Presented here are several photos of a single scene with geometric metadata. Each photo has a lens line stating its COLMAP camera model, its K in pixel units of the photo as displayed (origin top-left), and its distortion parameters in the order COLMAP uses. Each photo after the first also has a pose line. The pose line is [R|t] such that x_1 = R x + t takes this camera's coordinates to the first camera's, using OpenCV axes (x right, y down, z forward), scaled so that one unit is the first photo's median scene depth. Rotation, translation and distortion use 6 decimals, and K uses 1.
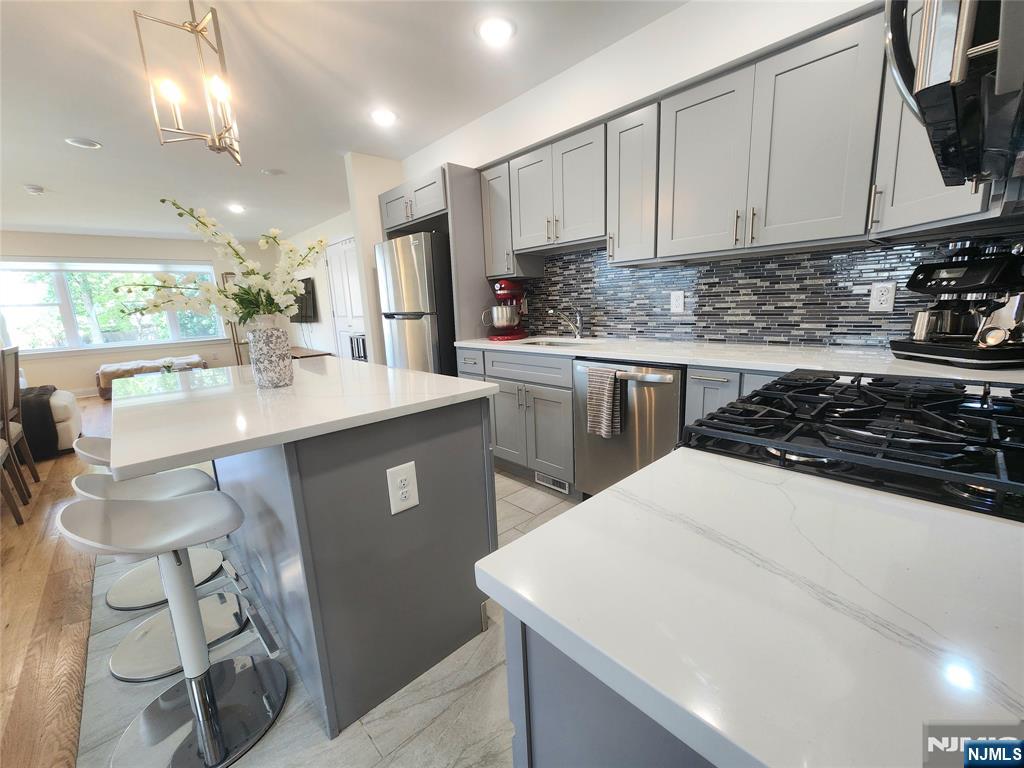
lens RADIAL K [[421.4, 0, 512.7], [0, 421.4, 385.2], [0, 0, 1]] dist [-0.001672, 0.000183]
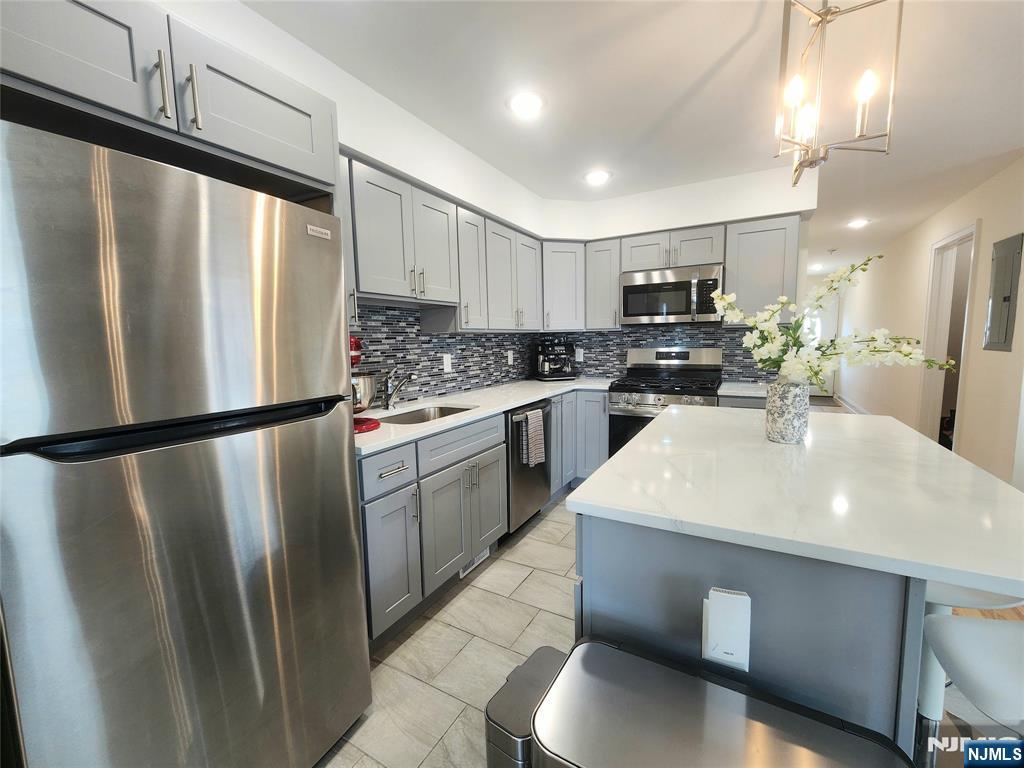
lens RADIAL K [[421.4, 0, 512.7], [0, 421.4, 385.2], [0, 0, 1]] dist [-0.001672, 0.000183]
pose [[-0.305263, -0.052594, 0.950815, -0.797462], [0.218956, 0.967845, 0.123832, -0.233653], [-0.926754, 0.245988, -0.283932, 1.131798]]
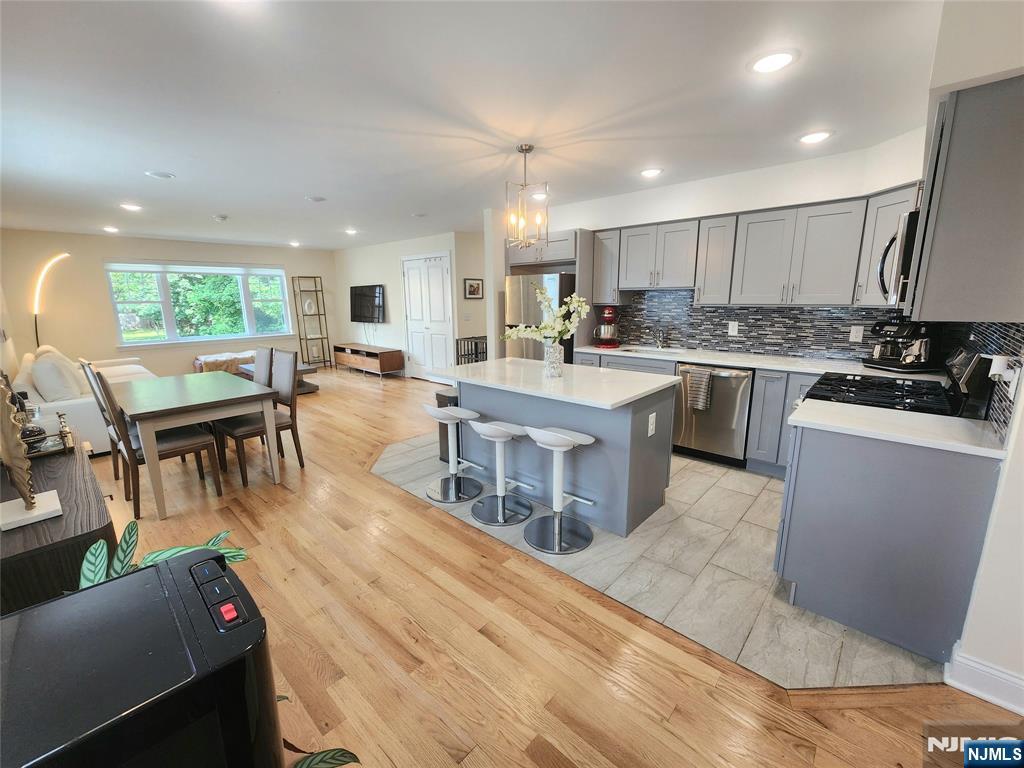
lens RADIAL K [[421.4, 0, 512.7], [0, 421.4, 385.2], [0, 0, 1]] dist [-0.001672, 0.000183]
pose [[0.996365, 0.014866, 0.083879, -0.557290], [-0.015679, 0.999836, 0.009046, 0.017430], [-0.083731, -0.010328, 0.996435, -0.516185]]
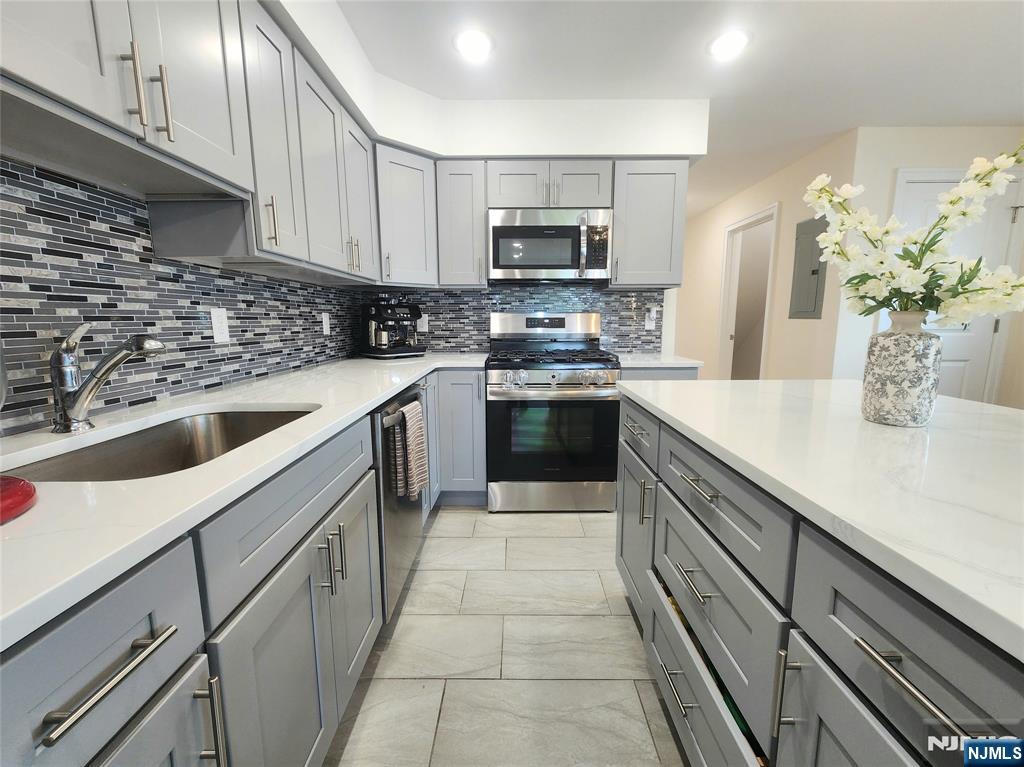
lens RADIAL K [[432.4, 0, 512.0], [0, 432.4, 383.5], [0, 0, 1]] dist [0.003917, 0.000175]
pose [[-0.730643, -0.054407, 0.680588, -0.361744], [0.168952, 0.951411, 0.257435, -0.198258], [-0.661525, 0.303080, -0.685950, 1.127681]]
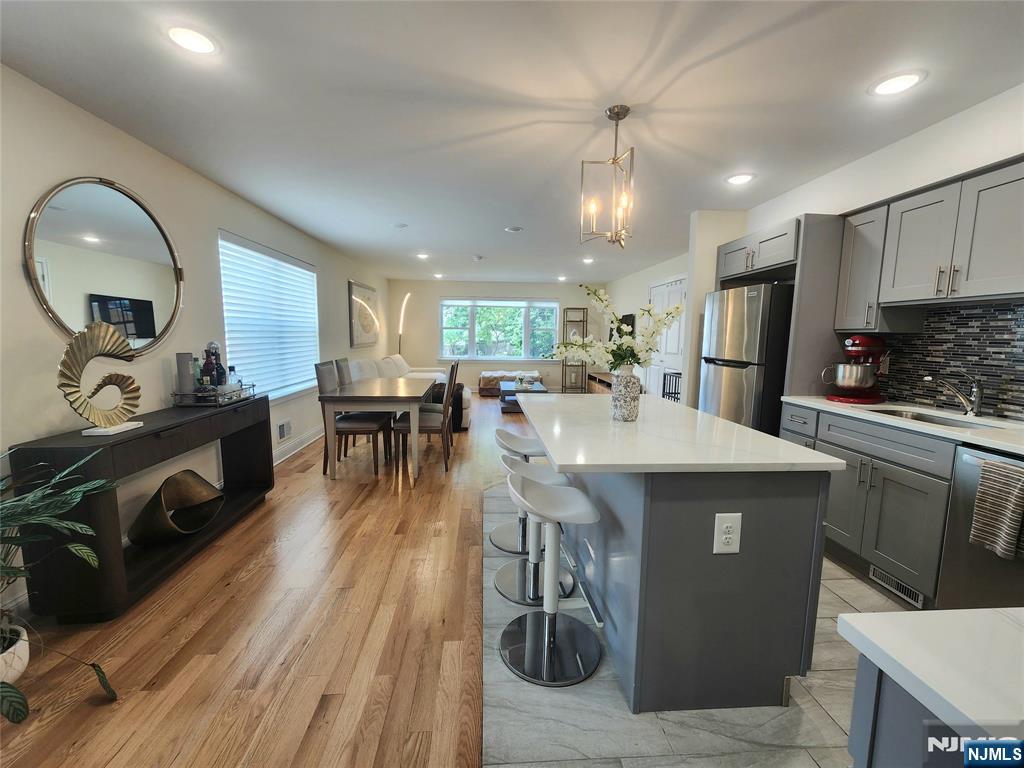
lens RADIAL K [[421.4, 0, 512.7], [0, 421.4, 385.2], [0, 0, 1]] dist [-0.001672, 0.000183]
pose [[0.774396, 0.127753, -0.619670, -0.027191], [-0.168530, 0.985669, -0.007403, -0.021505], [0.609843, 0.110166, 0.784828, -0.138692]]
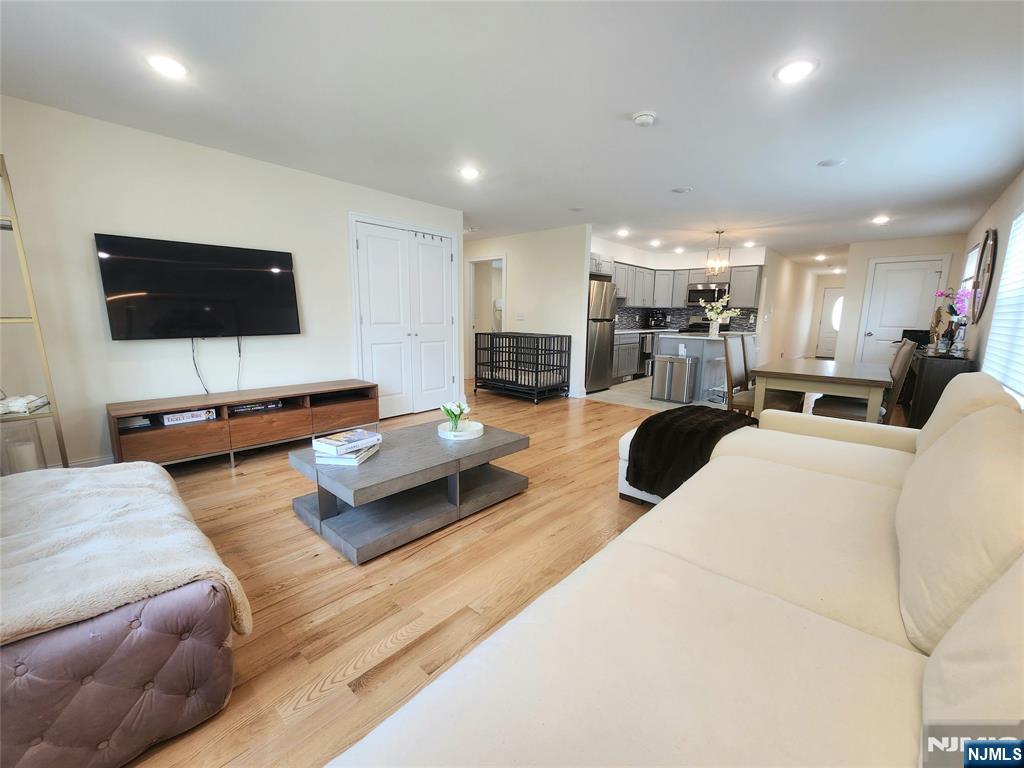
lens RADIAL K [[421.4, 0, 512.7], [0, 421.4, 385.2], [0, 0, 1]] dist [-0.001672, 0.000183]
pose [[-0.092336, -0.123967, 0.987981, -2.812472], [0.186280, 0.972551, 0.139440, -0.286498], [-0.978148, 0.196916, -0.066709, 2.049864]]
